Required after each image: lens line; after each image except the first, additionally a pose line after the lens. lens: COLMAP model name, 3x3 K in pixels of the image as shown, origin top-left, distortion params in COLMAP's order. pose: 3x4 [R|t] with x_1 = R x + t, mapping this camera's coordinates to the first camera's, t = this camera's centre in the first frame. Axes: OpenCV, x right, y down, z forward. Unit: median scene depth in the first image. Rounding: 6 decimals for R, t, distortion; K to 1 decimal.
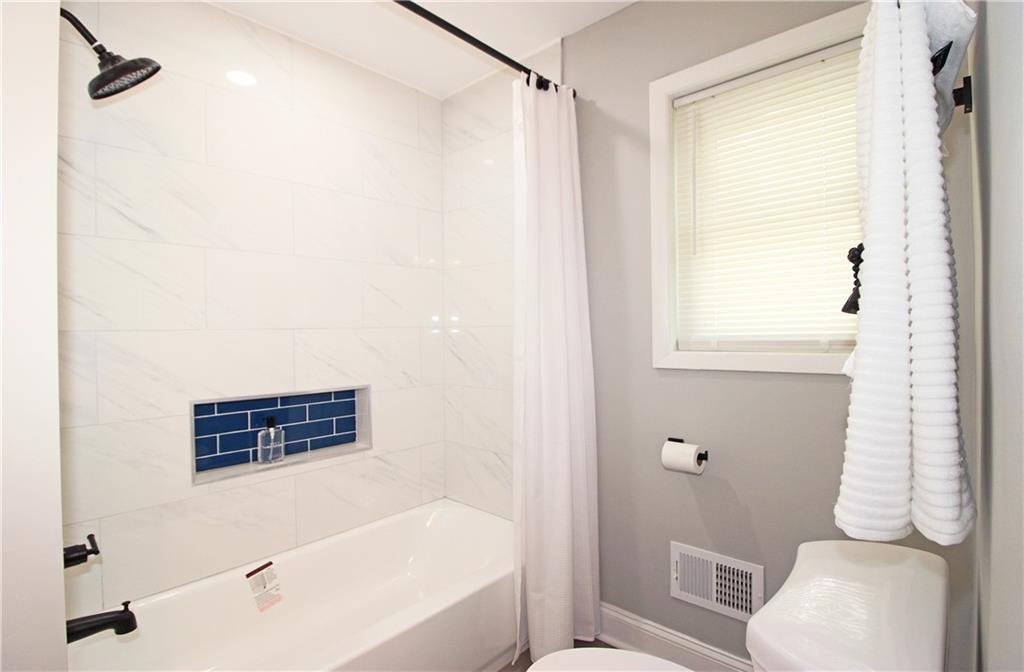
lens RADIAL K [[478.5, 0, 512.0], [0, 478.5, 336.0], [0, 0, 1]] dist [0.001551, 0.000121]
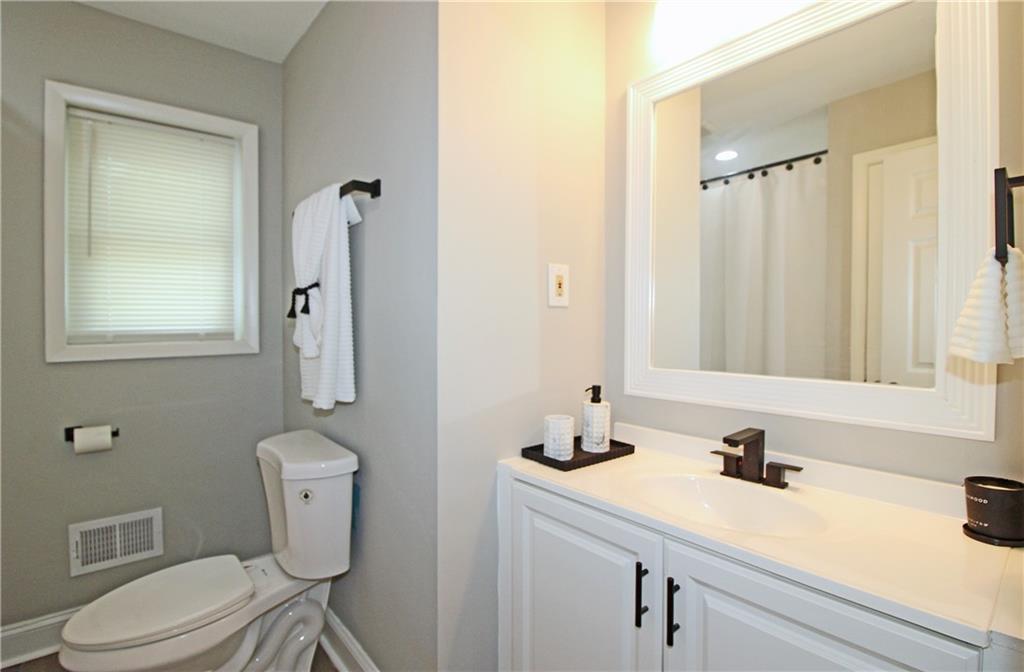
lens RADIAL K [[478.5, 0, 512.0], [0, 478.5, 336.0], [0, 0, 1]] dist [0.001551, 0.000121]
pose [[0.117086, -0.014049, 0.993022, -0.603468], [0.006812, 0.999888, 0.013343, 0.004576], [-0.993098, 0.005202, 0.117169, -0.092088]]
